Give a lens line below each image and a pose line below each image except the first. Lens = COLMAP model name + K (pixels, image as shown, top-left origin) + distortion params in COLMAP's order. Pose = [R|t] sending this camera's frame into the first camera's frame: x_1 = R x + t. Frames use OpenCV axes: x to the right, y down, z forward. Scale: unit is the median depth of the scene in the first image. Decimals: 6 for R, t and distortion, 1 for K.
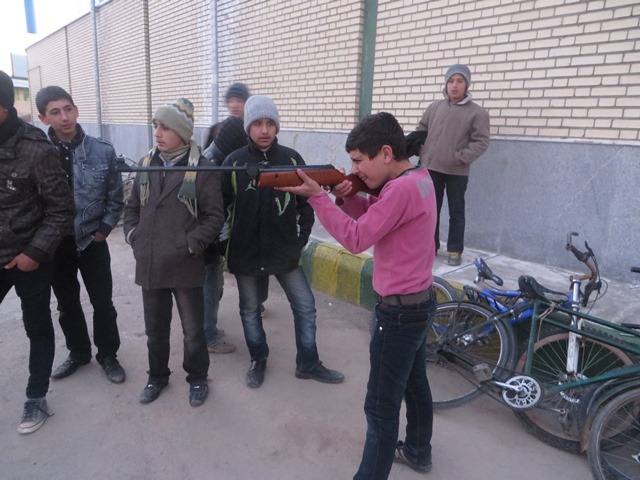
lens RADIAL K [[481.6, 0, 319.5], [0, 481.6, 239.0], [0, 0, 1]] dist [-0.006528, 0.001133]
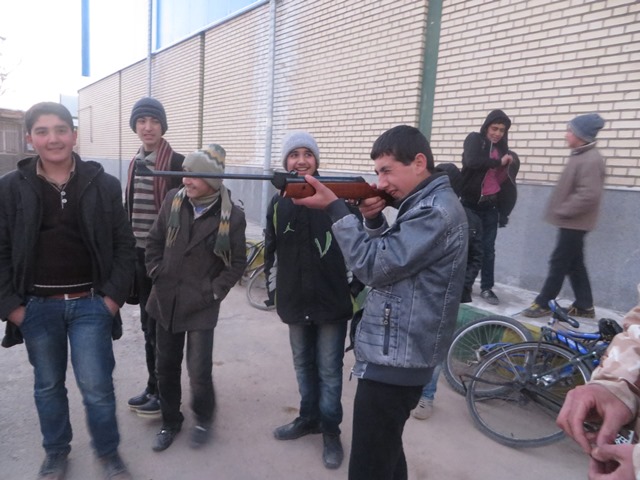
lens RADIAL K [[481.6, 0, 320.6], [0, 481.6, 238.3], [0, 0, 1]] dist [-0.006528, 0.001133]
pose [[0.998694, 0.027994, -0.042743, -0.103178], [-0.031466, 0.996066, -0.082838, 0.007183], [0.040256, 0.084075, 0.995646, -0.043941]]
